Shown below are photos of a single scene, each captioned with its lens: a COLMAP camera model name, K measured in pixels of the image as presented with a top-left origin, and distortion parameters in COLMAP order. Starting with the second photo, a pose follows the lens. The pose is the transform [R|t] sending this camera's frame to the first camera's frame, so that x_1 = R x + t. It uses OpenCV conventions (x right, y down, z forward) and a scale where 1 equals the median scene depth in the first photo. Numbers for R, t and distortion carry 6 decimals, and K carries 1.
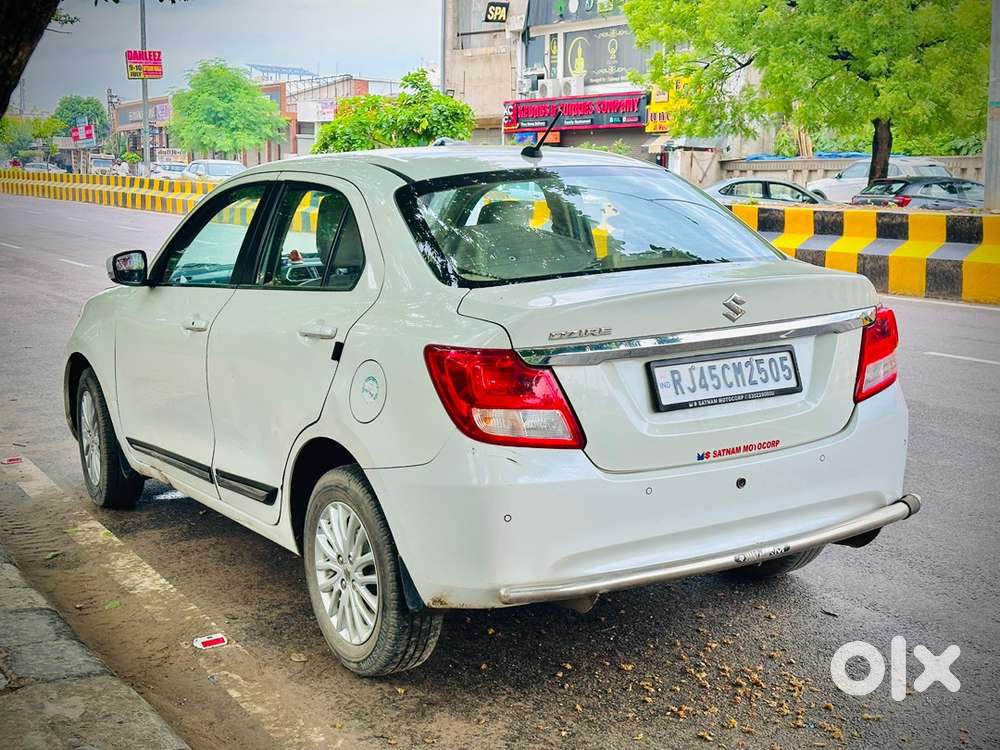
lens RADIAL K [[1304.6, 0, 495.7], [0, 1304.6, 372.5], [0, 0, 1]] dist [0.063346, 0.000000]
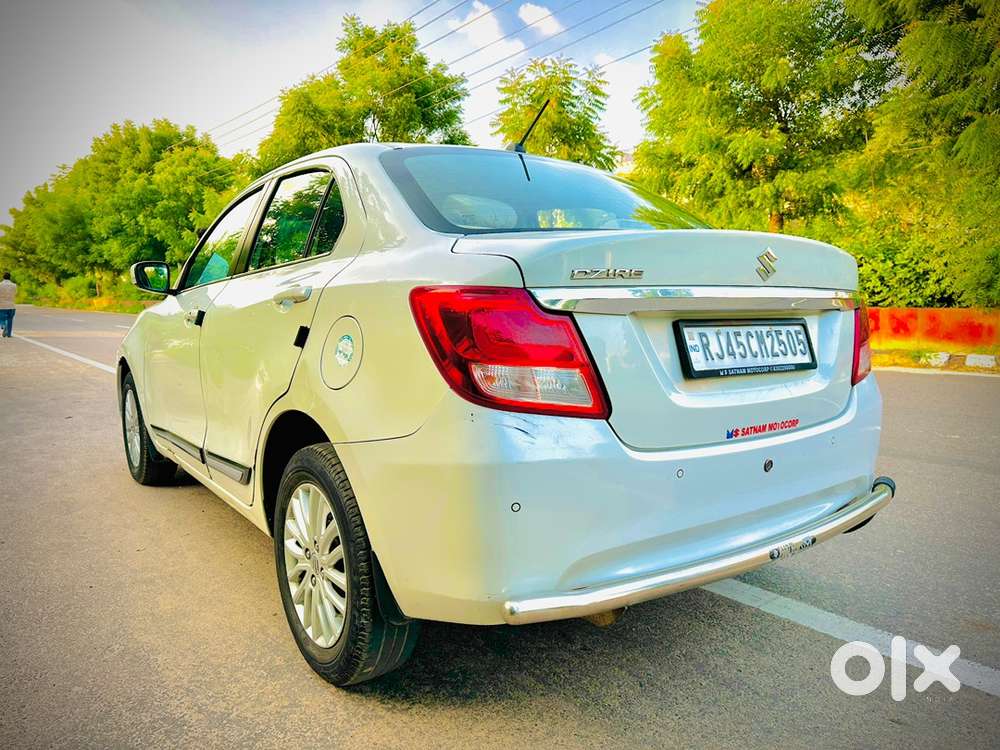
lens RADIAL K [[700.4, 0, 503.4], [0, 700.4, 369.4], [0, 0, 1]] dist [-0.003331, -0.017978]
pose [[0.996456, 0.022064, 0.081171, -0.029891], [-0.016987, 0.997887, -0.062708, 0.052423], [-0.082383, 0.061107, 0.994726, 0.542341]]
